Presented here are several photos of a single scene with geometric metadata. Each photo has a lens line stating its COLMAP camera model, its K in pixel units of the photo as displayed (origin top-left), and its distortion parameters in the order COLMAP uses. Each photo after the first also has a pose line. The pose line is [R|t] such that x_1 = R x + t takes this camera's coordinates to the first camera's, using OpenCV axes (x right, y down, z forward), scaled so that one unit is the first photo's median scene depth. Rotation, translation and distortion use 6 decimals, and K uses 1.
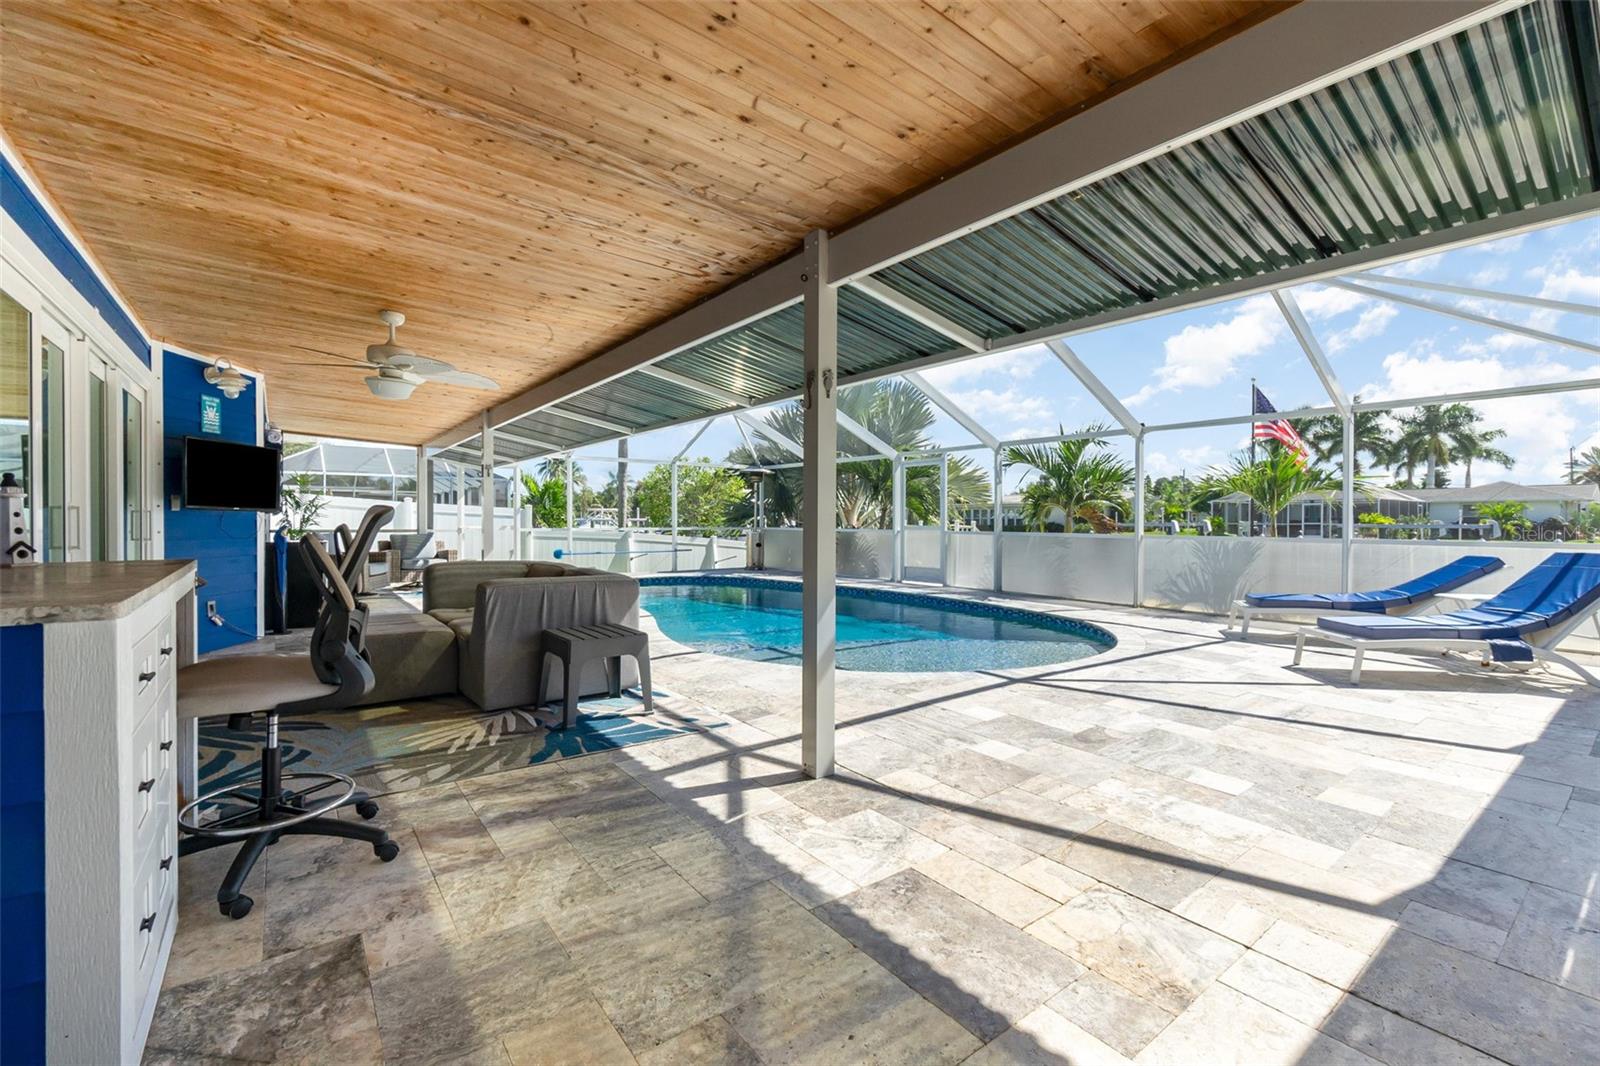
lens RADIAL K [[695.5, 0, 800.0], [0, 695.5, 533.0], [0, 0, 1]] dist [-0.000666, 0.000192]
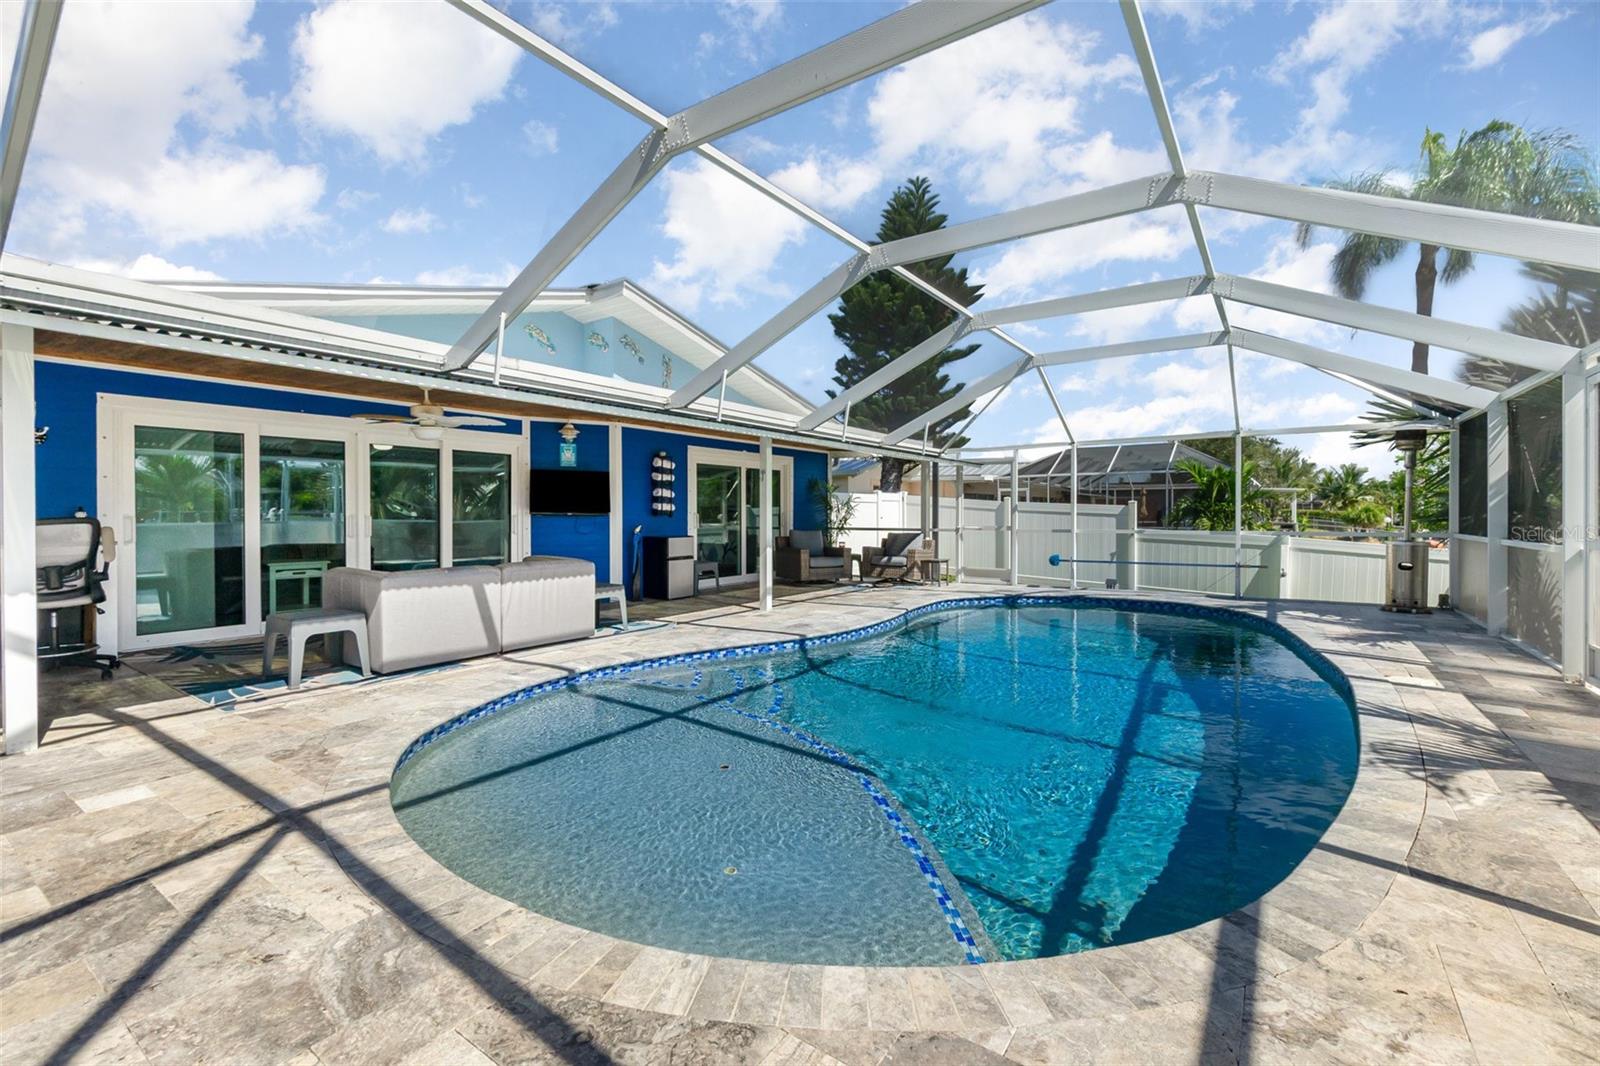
lens RADIAL K [[695.5, 0, 800.0], [0, 695.5, 533.0], [0, 0, 1]] dist [-0.000666, 0.000192]
pose [[0.299685, 0.021257, -0.953802, 0.882556], [-0.017235, 0.999709, 0.016865, -0.030757], [0.953883, 0.011385, 0.299964, 1.110820]]
